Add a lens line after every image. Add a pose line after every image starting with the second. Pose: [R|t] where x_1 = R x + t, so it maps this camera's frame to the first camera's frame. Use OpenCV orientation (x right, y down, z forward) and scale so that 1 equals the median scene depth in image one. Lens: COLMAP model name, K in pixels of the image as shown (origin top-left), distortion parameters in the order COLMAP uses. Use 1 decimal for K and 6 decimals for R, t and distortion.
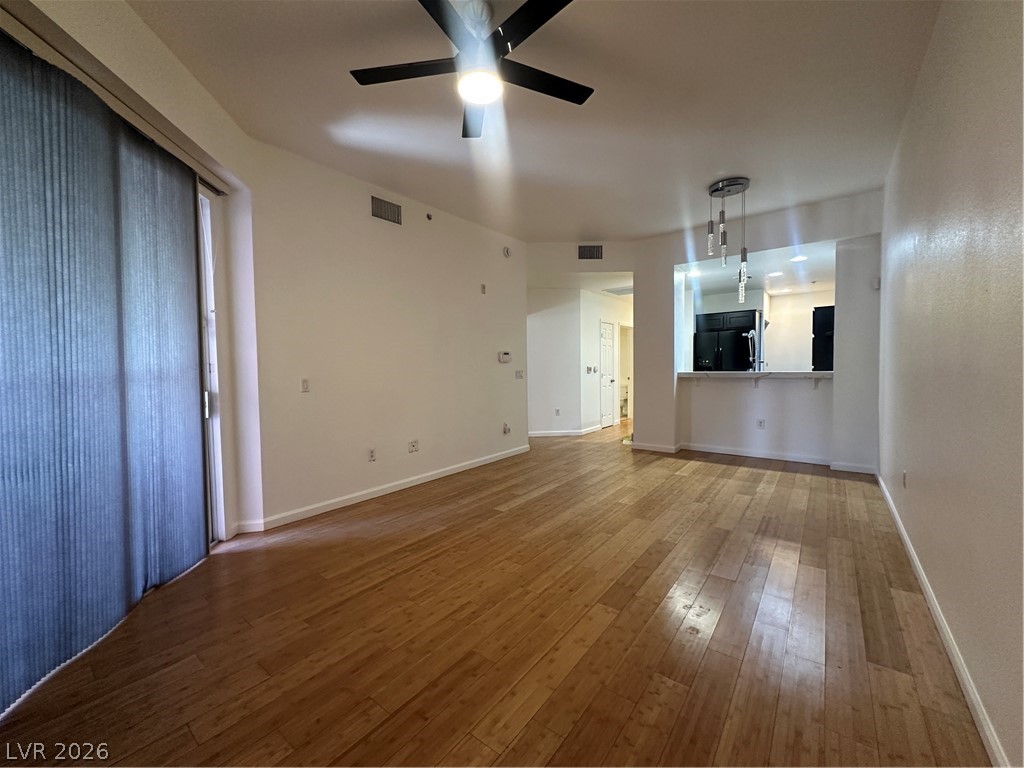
lens RADIAL K [[409.8, 0, 510.1], [0, 409.8, 382.1], [0, 0, 1]] dist [0.000143, 0.000720]
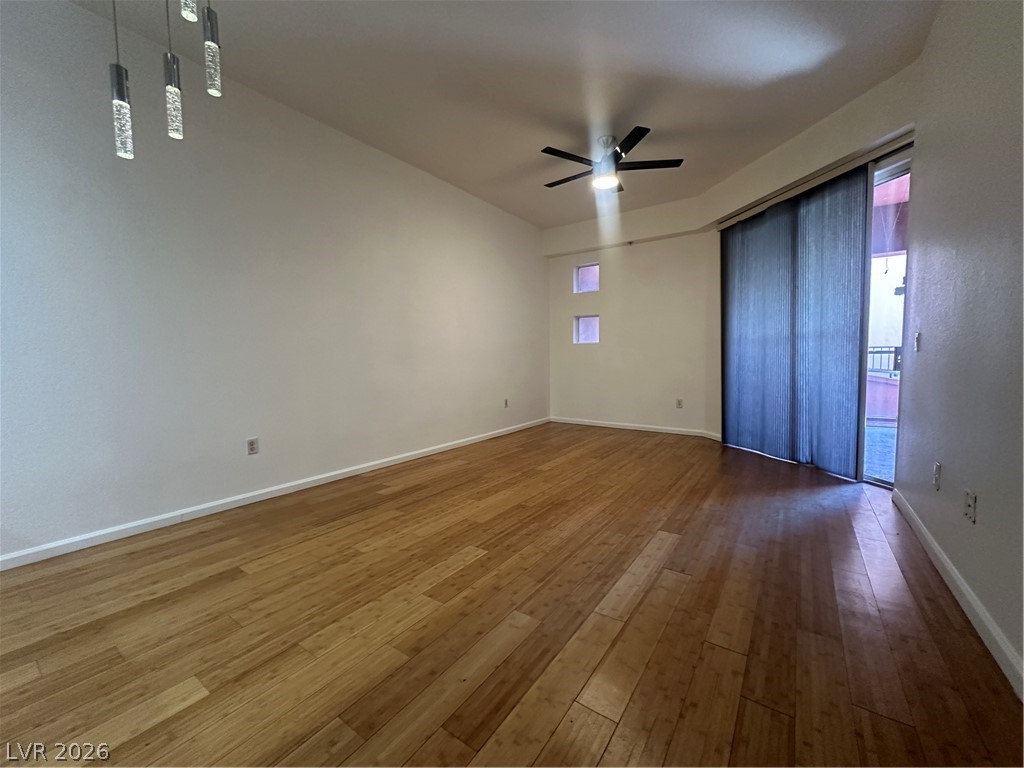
lens RADIAL K [[409.8, 0, 510.1], [0, 409.8, 382.1], [0, 0, 1]] dist [0.000143, 0.000720]
pose [[-0.998624, 0.030787, -0.042447, 0.309582], [0.026403, 0.994615, 0.100219, -0.017374], [0.045304, 0.098961, -0.994060, 1.960340]]
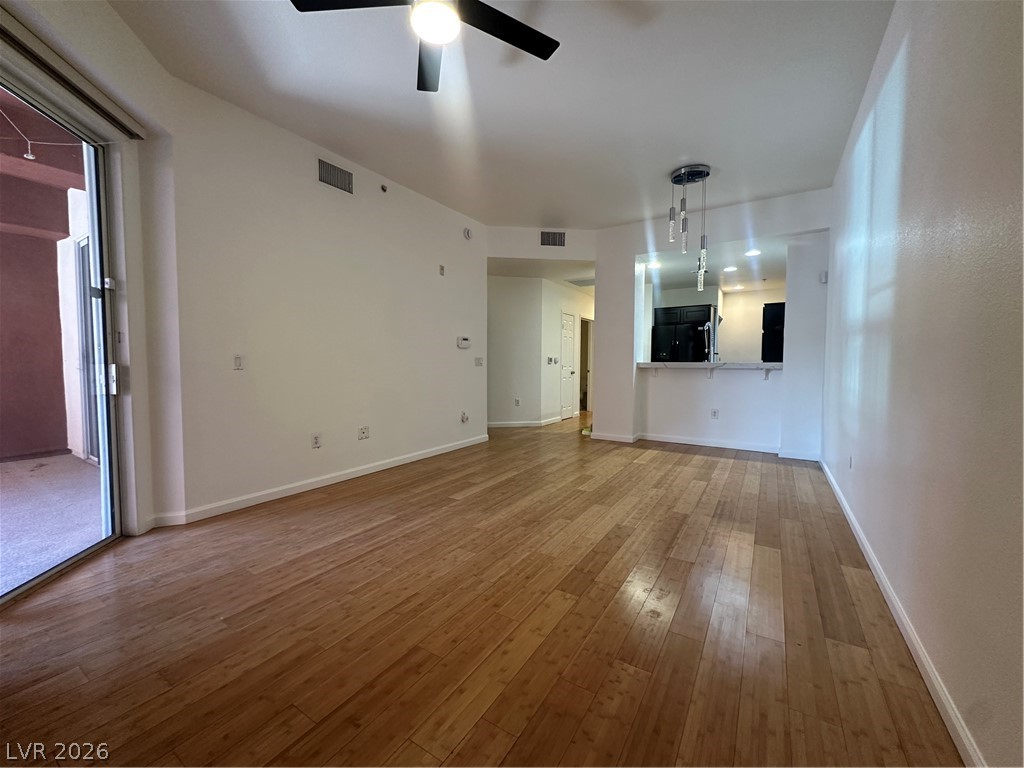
lens RADIAL K [[409.8, 0, 510.1], [0, 409.8, 382.1], [0, 0, 1]] dist [0.000143, 0.000720]
pose [[0.995438, 0.013534, 0.094449, 0.010420], [-0.014239, 0.999876, 0.006792, 0.041622], [-0.094345, -0.008106, 0.995507, 0.055556]]
